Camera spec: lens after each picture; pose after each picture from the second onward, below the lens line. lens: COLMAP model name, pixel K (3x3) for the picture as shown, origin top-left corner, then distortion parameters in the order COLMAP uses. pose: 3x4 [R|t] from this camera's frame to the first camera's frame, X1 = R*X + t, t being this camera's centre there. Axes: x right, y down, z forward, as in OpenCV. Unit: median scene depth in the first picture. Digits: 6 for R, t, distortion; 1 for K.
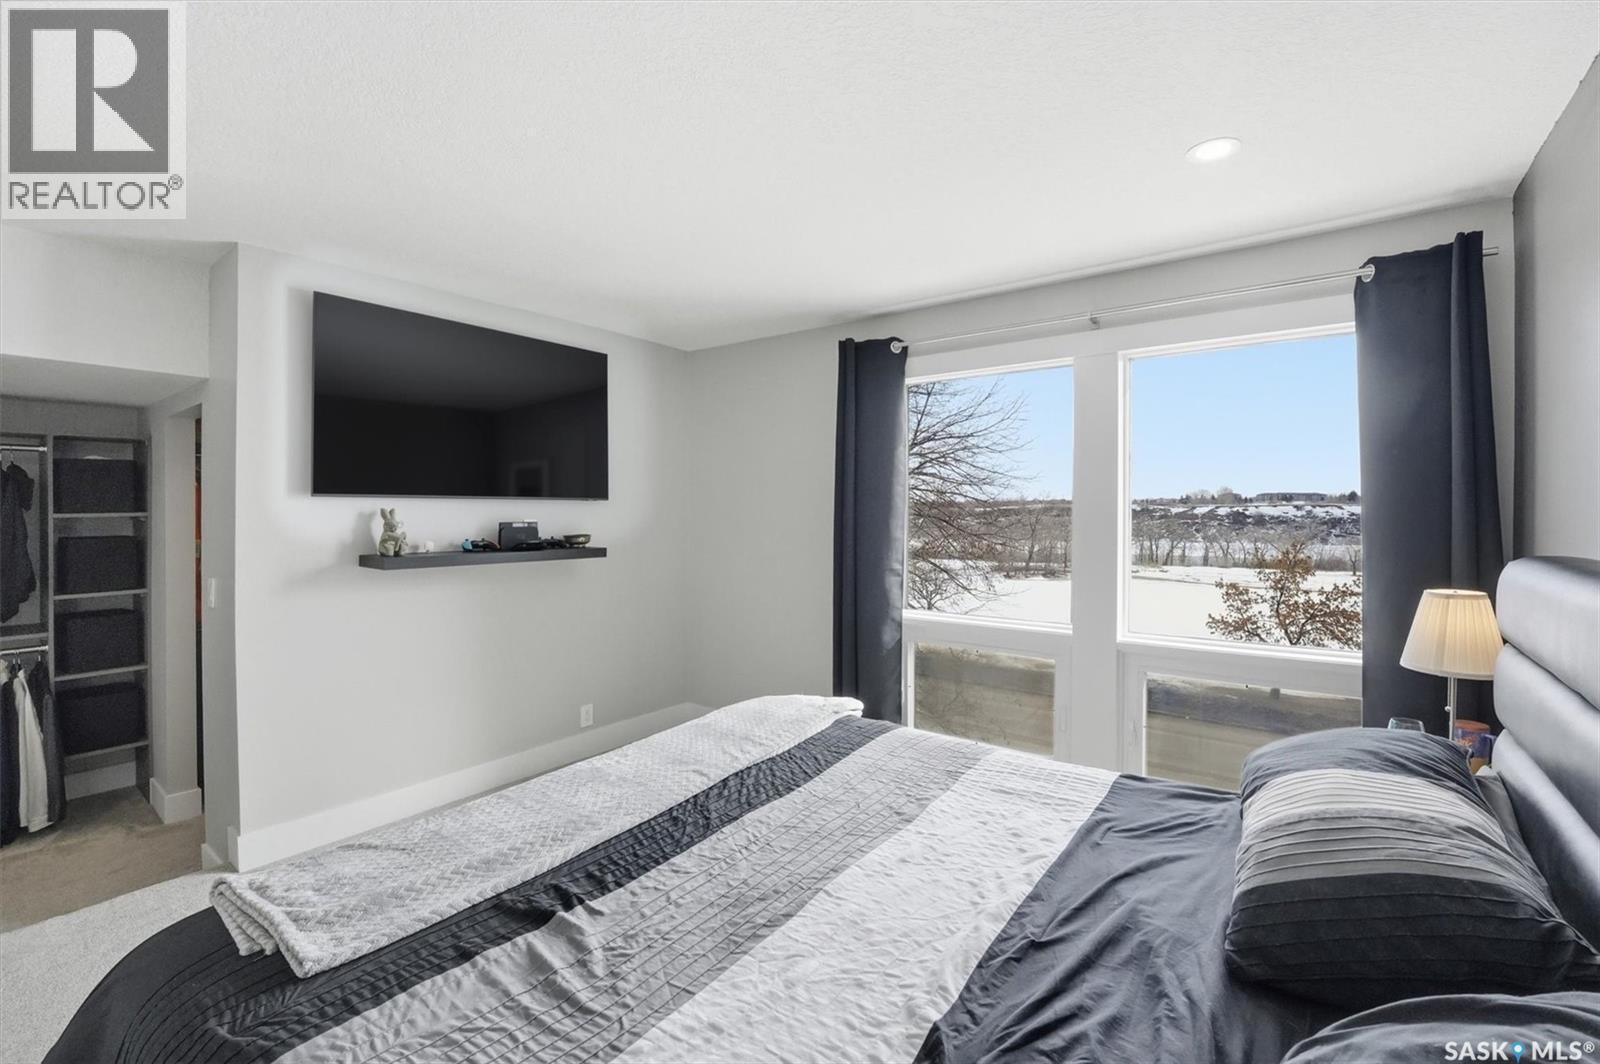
lens RADIAL K [[760.3, 0, 778.7], [0, 760.3, 507.9], [0, 0, 1]] dist [-0.011781, -0.000272]
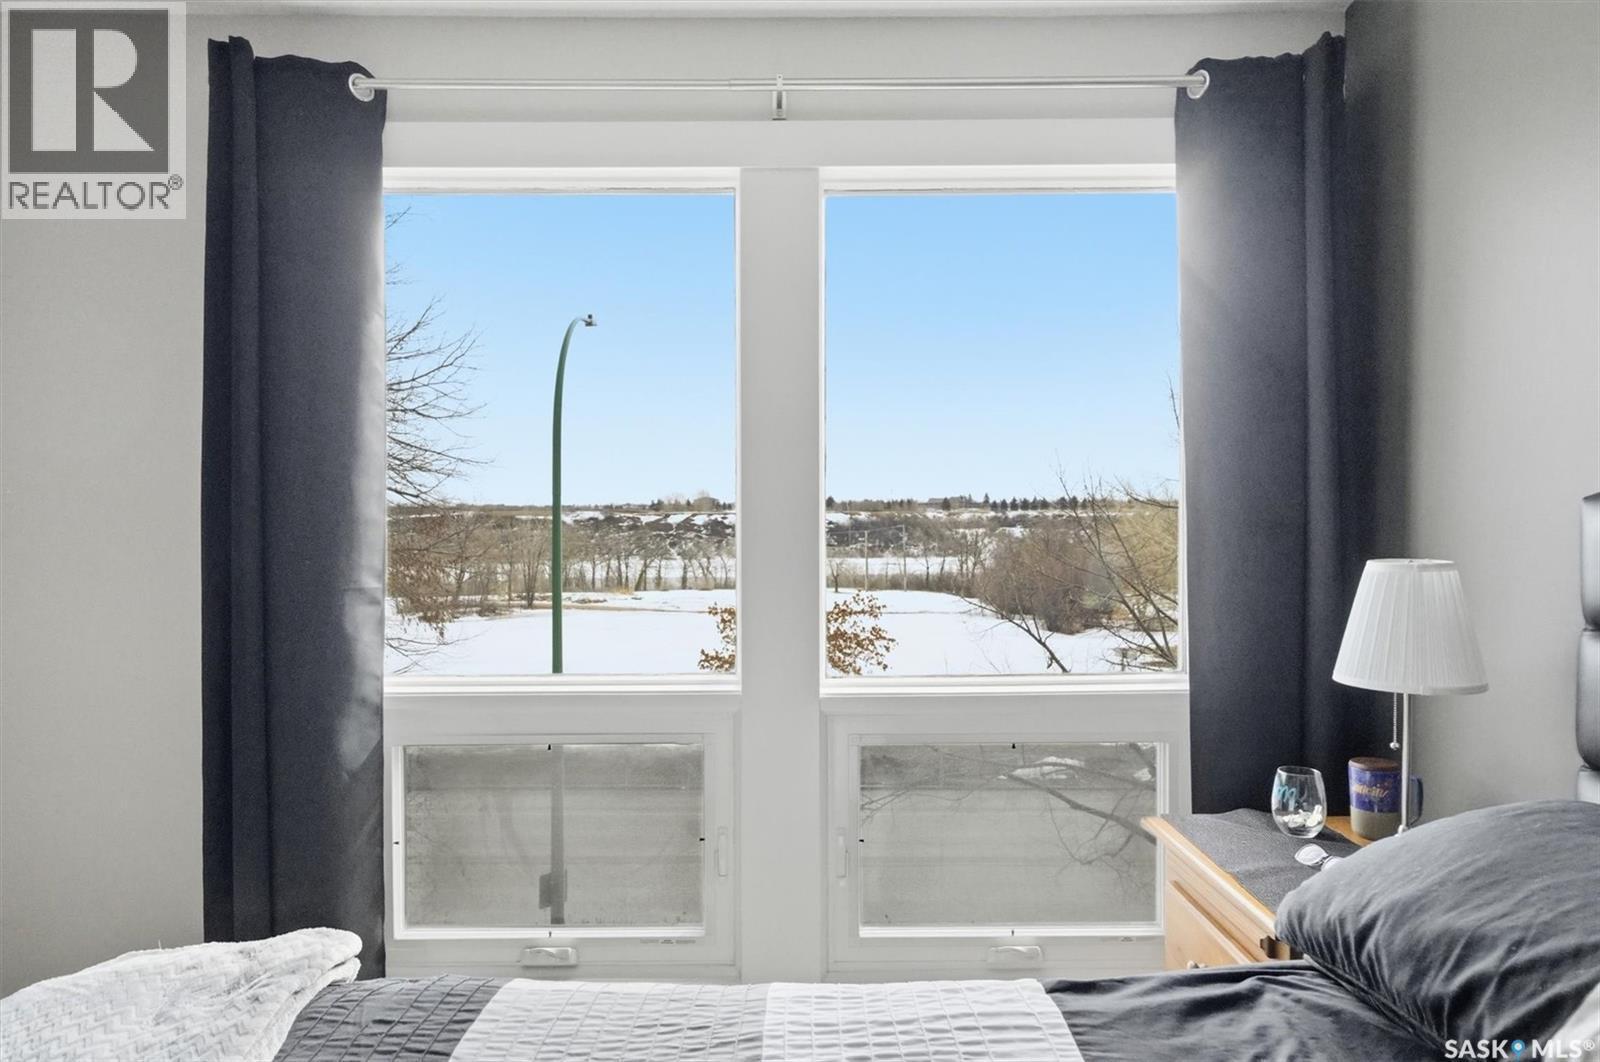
lens RADIAL K [[1020.9, 0, 799.6], [0, 1020.9, 546.5], [0, 0, 1]] dist [0.005415, 0.000140]
pose [[0.776252, -0.015809, 0.630225, -0.010276], [0.005243, 0.999813, 0.018621, 0.017771], [-0.630401, -0.011150, 0.776189, 0.143904]]
